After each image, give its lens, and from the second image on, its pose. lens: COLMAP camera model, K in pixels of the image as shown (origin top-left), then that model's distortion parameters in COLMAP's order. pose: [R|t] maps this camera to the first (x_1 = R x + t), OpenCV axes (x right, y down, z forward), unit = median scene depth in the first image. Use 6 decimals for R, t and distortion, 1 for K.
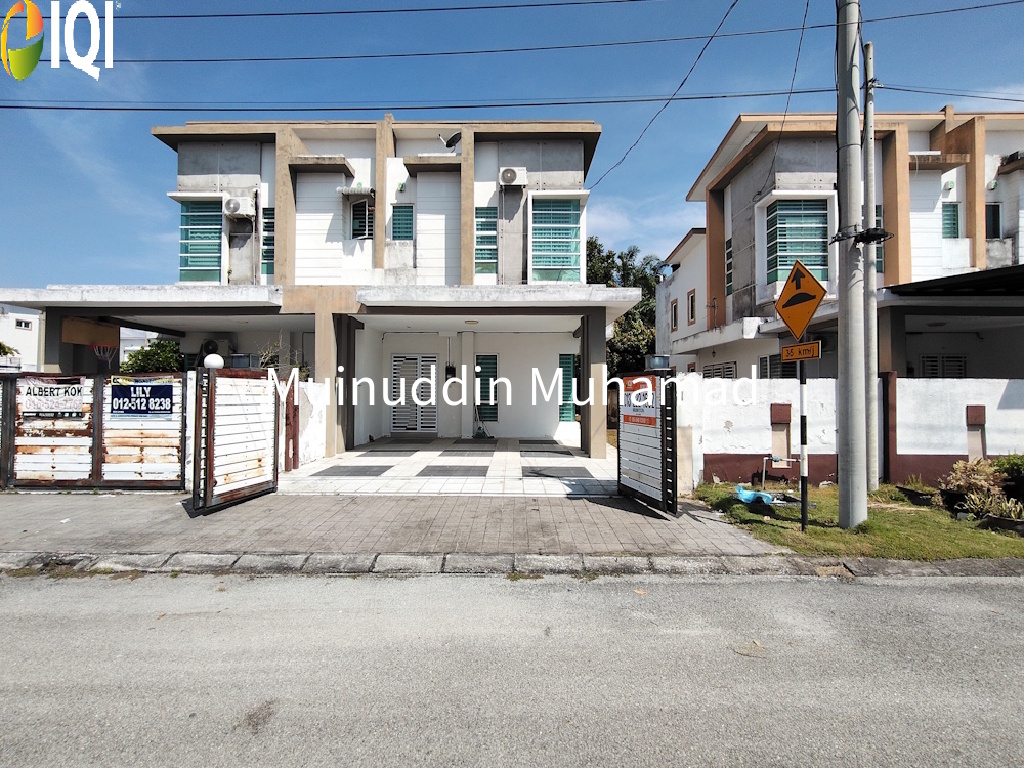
lens RADIAL K [[480.5, 0, 506.3], [0, 480.5, 383.6], [0, 0, 1]] dist [-0.001381, 0.000235]
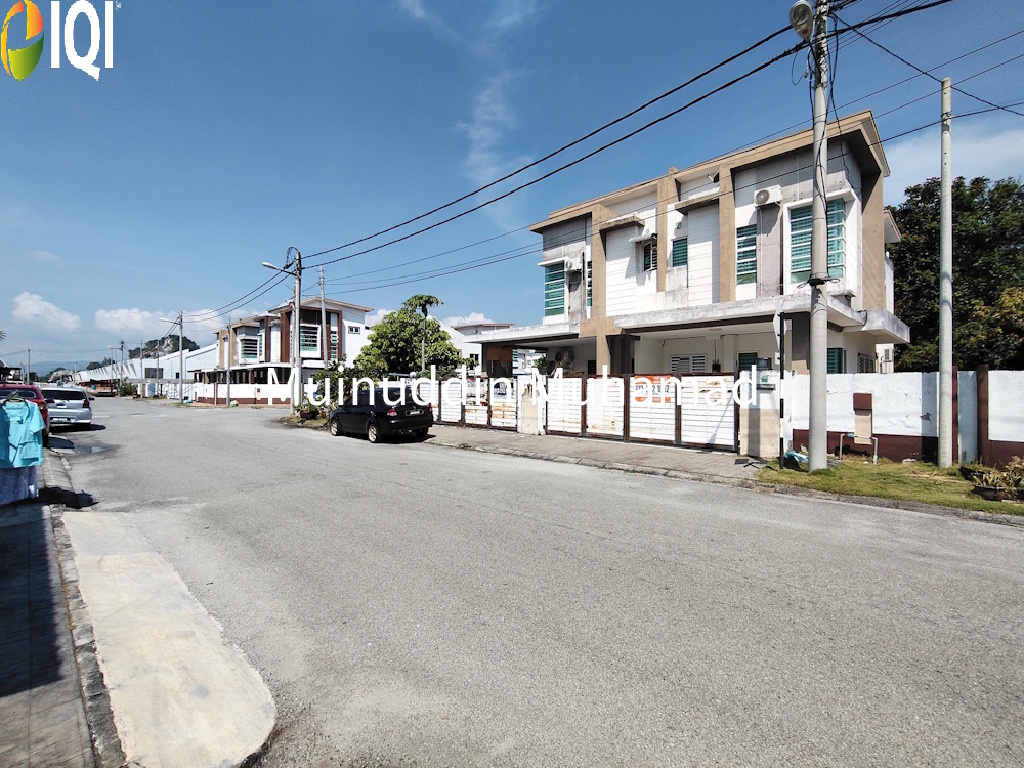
lens RADIAL K [[480.5, 0, 506.3], [0, 480.5, 383.6], [0, 0, 1]] dist [-0.001381, 0.000235]
pose [[0.714153, -0.005783, -0.699966, 0.364573], [0.016415, 0.999829, 0.008486, -0.004382], [0.699797, -0.017550, 0.714126, -0.255710]]
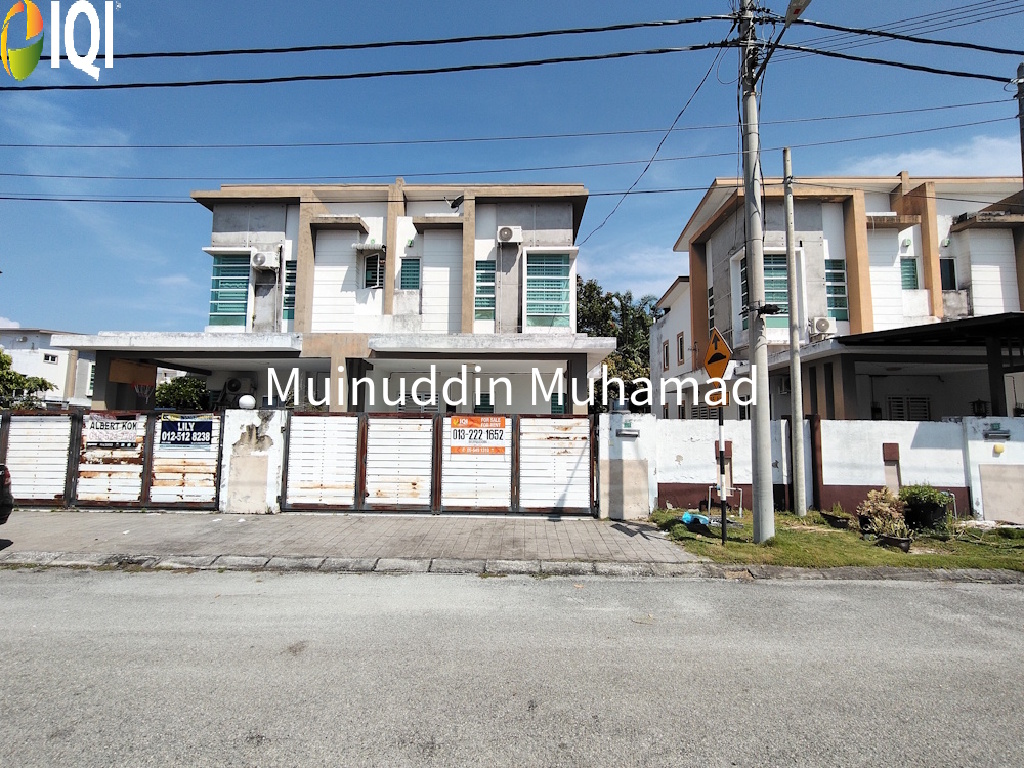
lens RADIAL K [[480.5, 0, 506.3], [0, 480.5, 383.6], [0, 0, 1]] dist [-0.001381, 0.000235]
pose [[0.999855, 0.006163, -0.015851, 0.026388], [-0.007275, 0.997446, -0.071054, -0.004939], [0.015372, 0.071159, 0.997347, -0.089878]]
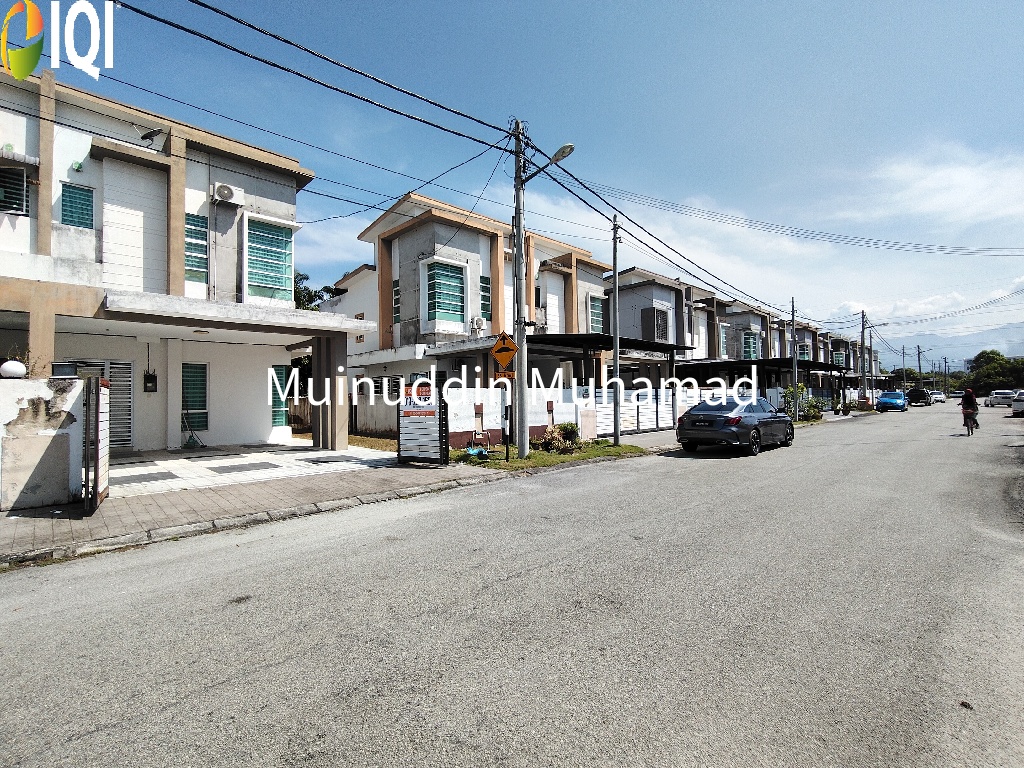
lens RADIAL K [[479.7, 0, 509.7], [0, 479.7, 385.6], [0, 0, 1]] dist [-0.000672, 0.000306]
pose [[0.711584, 0.005109, 0.702582, -0.279705], [0.004716, 0.999916, -0.012047, 0.000986], [-0.702585, 0.011886, 0.711500, -0.163058]]
